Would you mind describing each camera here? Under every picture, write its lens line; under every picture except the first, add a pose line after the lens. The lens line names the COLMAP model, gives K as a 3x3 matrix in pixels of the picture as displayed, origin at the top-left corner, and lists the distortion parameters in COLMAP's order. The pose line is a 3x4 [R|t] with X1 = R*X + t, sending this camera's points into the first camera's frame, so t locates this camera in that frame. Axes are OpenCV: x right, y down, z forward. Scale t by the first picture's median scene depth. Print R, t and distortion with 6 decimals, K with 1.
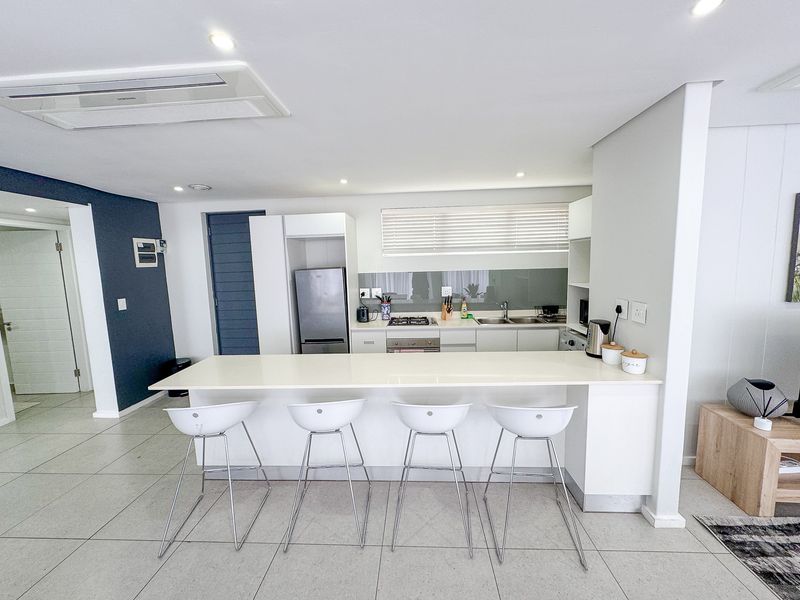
lens RADIAL K [[317.7, 0, 399.4], [0, 317.7, 300.1], [0, 0, 1]] dist [-0.001228, 0.000088]
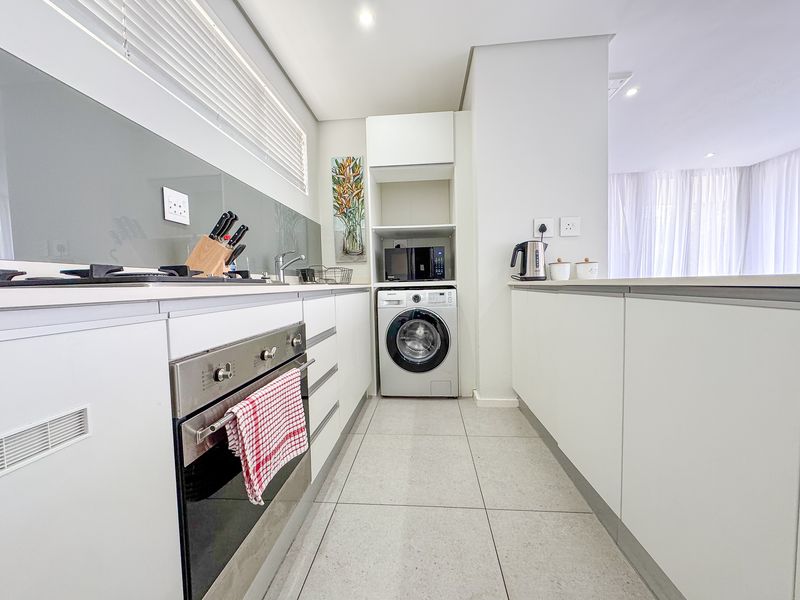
lens RADIAL K [[317.7, 0, 399.4], [0, 317.7, 300.1], [0, 0, 1]] dist [-0.001228, 0.000088]
pose [[0.030549, -0.021875, 0.999294, -0.188749], [0.140166, 0.989975, 0.017386, 0.104586], [-0.989657, 0.139536, 0.033309, 0.884189]]
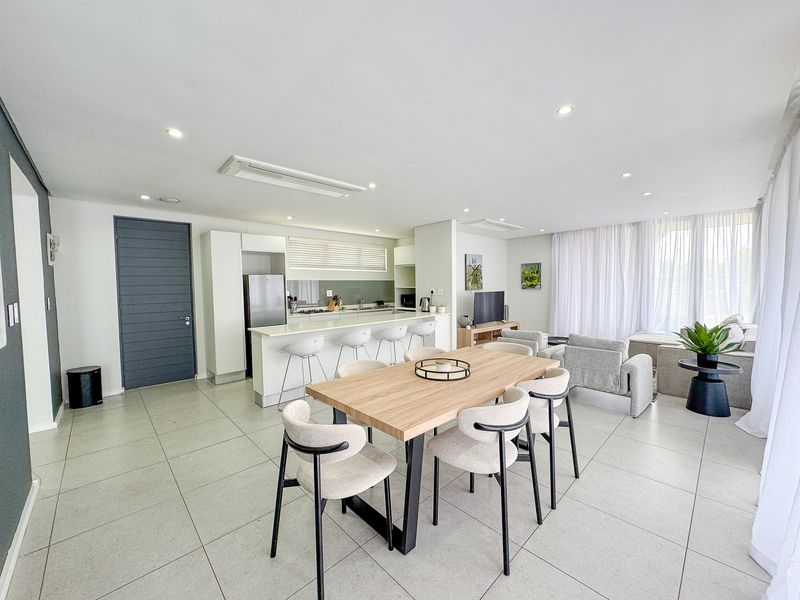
lens RADIAL K [[317.7, 0, 399.4], [0, 317.7, 300.1], [0, 0, 1]] dist [-0.001228, 0.000088]
pose [[0.684646, -0.015171, 0.728717, -0.855865], [0.077634, 0.995614, -0.052211, 0.129292], [-0.724729, 0.092319, 0.682821, -0.355138]]
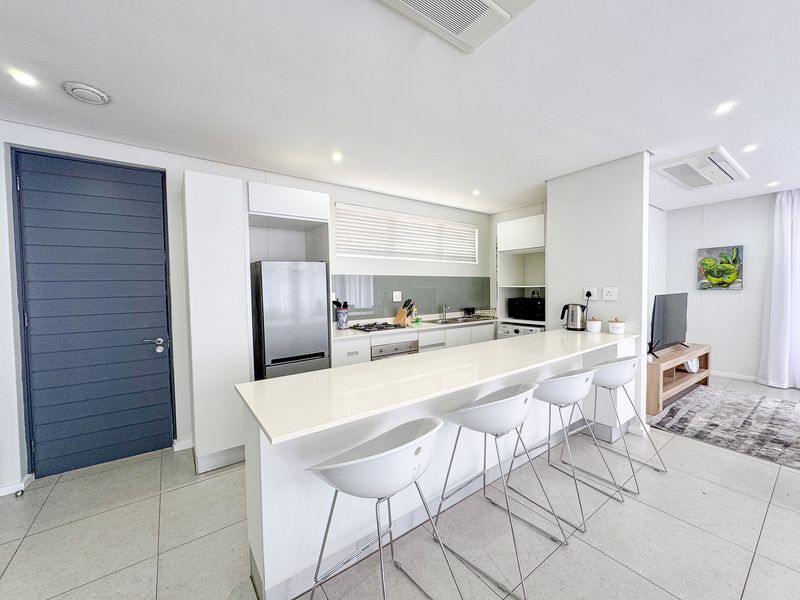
lens RADIAL K [[317.7, 0, 399.4], [0, 317.7, 300.1], [0, 0, 1]] dist [-0.001228, 0.000088]
pose [[0.775101, -0.005982, 0.631809, -0.528068], [0.065945, 0.995260, -0.071478, 0.062486], [-0.628386, 0.097067, 0.771822, 0.271021]]
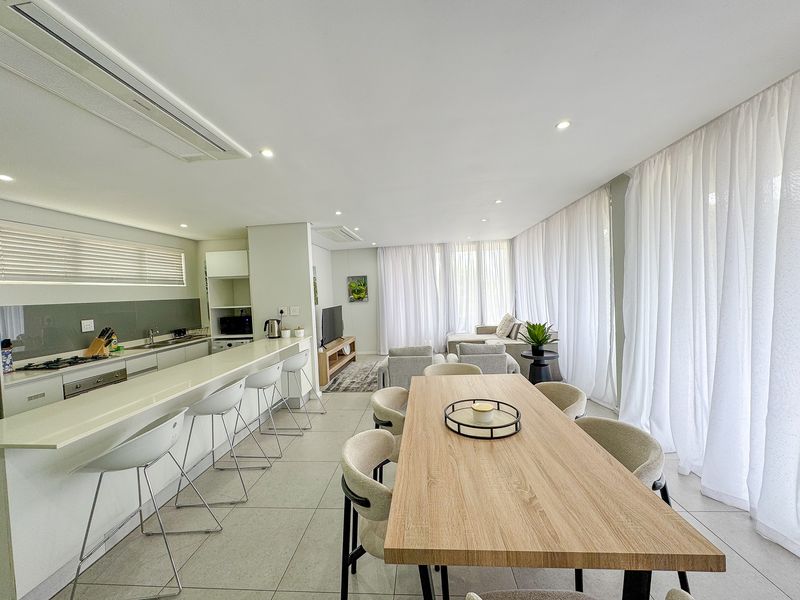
lens RADIAL K [[317.7, 0, 399.4], [0, 317.7, 300.1], [0, 0, 1]] dist [-0.001228, 0.000088]
pose [[0.028634, -0.003337, 0.999584, -0.808584], [0.160227, 0.987079, -0.001294, 0.048953], [-0.986665, 0.160198, 0.028799, 0.116104]]
